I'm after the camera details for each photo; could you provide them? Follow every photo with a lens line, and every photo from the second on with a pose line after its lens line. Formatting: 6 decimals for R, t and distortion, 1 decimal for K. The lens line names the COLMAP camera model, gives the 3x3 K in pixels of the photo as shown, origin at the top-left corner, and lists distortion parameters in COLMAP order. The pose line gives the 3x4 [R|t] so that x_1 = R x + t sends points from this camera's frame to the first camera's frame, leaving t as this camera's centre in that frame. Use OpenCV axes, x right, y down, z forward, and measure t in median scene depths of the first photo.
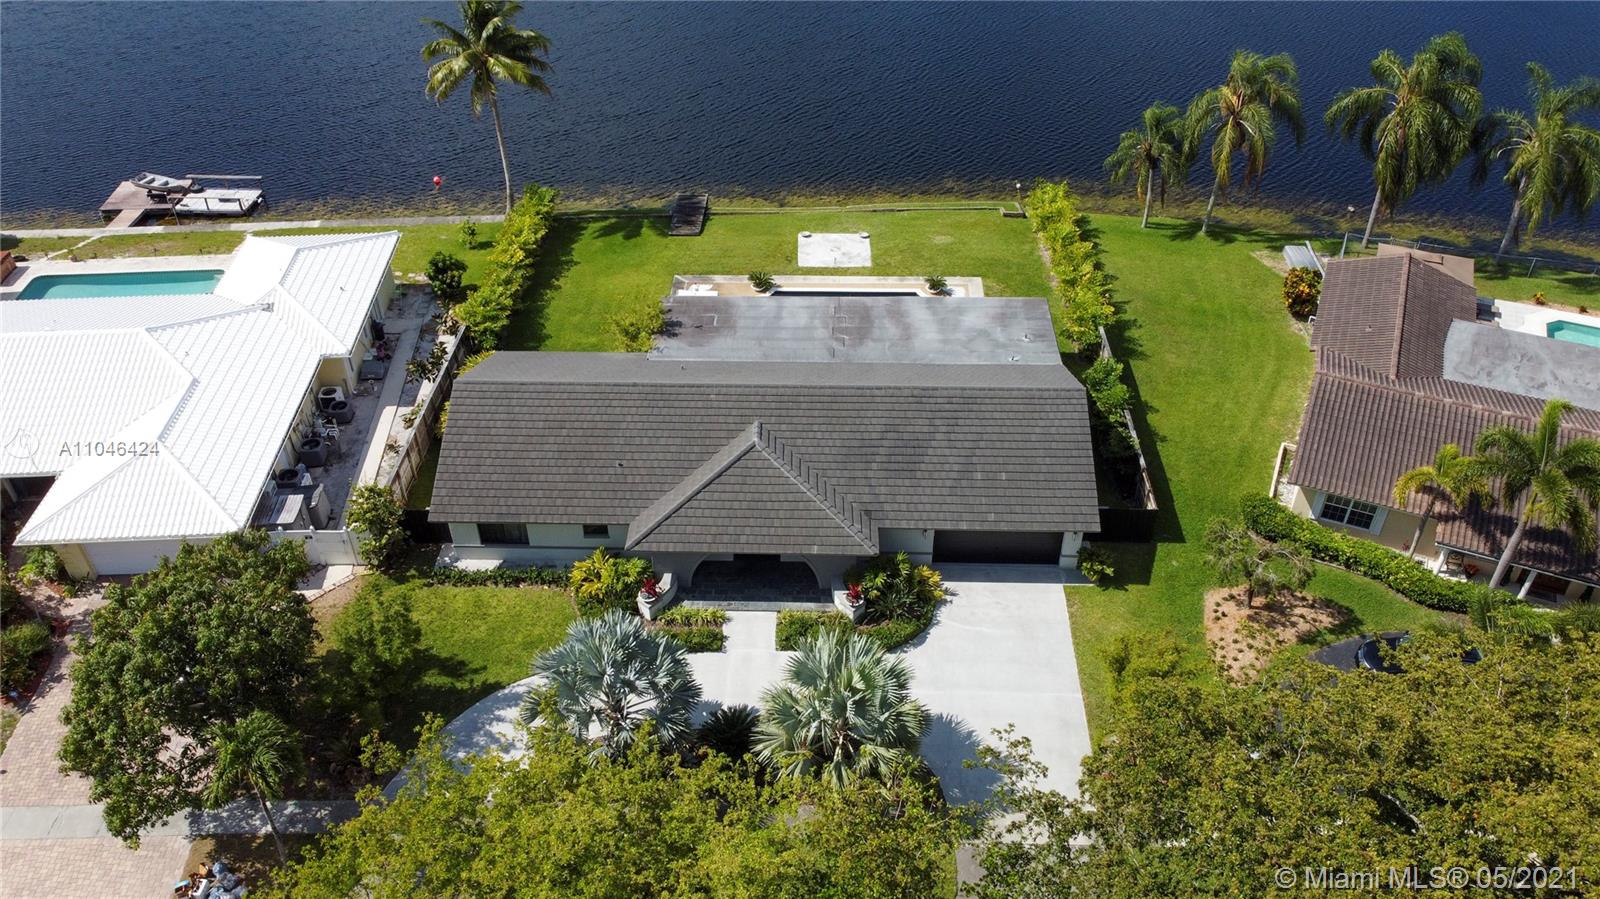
lens RADIAL K [[1213.5, 0, 800.0], [0, 1213.5, 449.5], [0, 0, 1]] dist [0.010273, -0.014657]
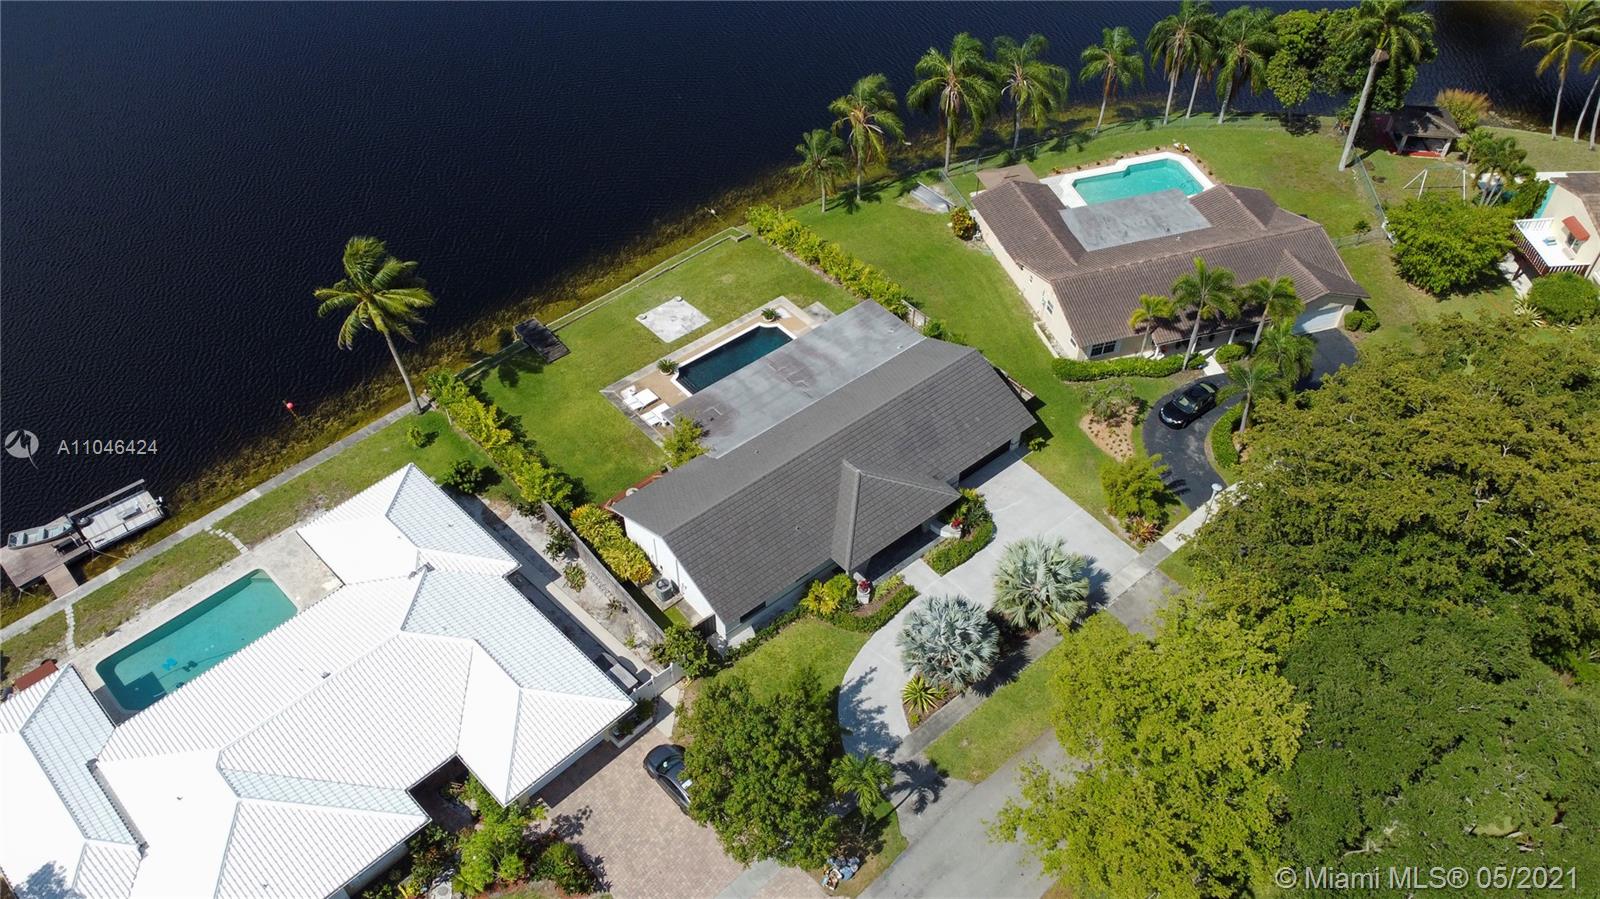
lens RADIAL K [[1213.5, 0, 800.0], [0, 1213.5, 449.5], [0, 0, 1]] dist [0.010273, -0.014657]
pose [[0.749827, -0.469925, 0.465758, -0.717608], [0.407374, 0.882598, 0.234662, -0.382058], [-0.521351, 0.013782, 0.853231, -0.260816]]
